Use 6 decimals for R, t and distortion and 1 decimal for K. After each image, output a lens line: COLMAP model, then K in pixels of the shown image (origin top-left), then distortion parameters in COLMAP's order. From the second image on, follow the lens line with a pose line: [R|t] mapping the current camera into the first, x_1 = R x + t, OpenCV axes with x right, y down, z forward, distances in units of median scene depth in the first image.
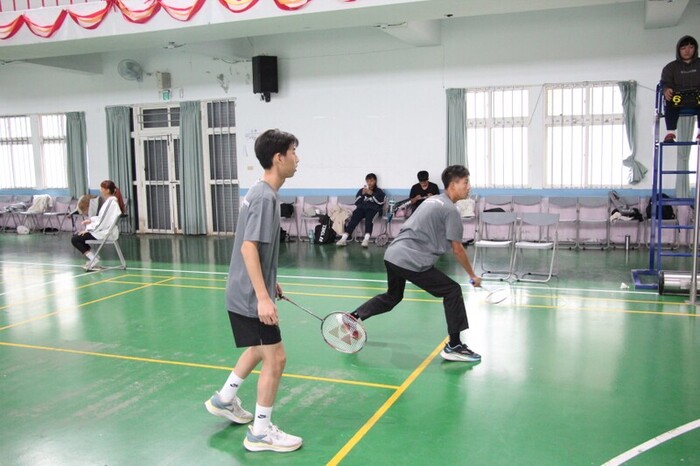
lens RADIAL K [[709.1, 0, 335.5], [0, 709.1, 234.2], [0, 0, 1]] dist [-0.031748, 0.000000]
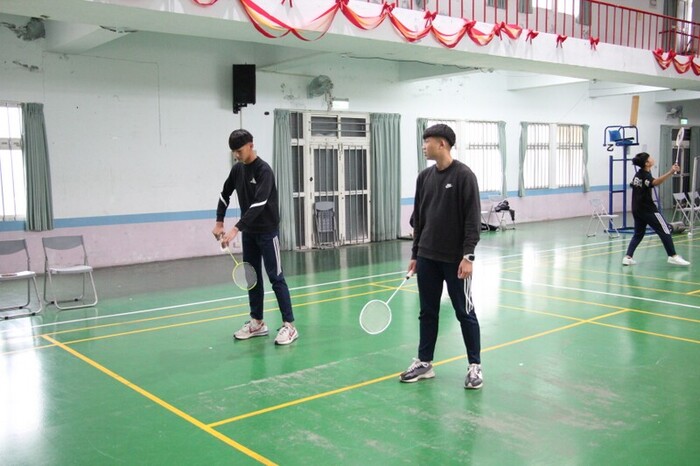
lens RADIAL K [[728.0, 0, 354.2], [0, 728.0, 284.5], [0, 0, 1]] dist [-0.012140, 0.000000]
pose [[0.449868, -0.127289, 0.883977, -1.250114], [0.110832, 0.990097, 0.086166, -0.034404], [-0.886191, 0.059209, 0.459521, 0.566698]]
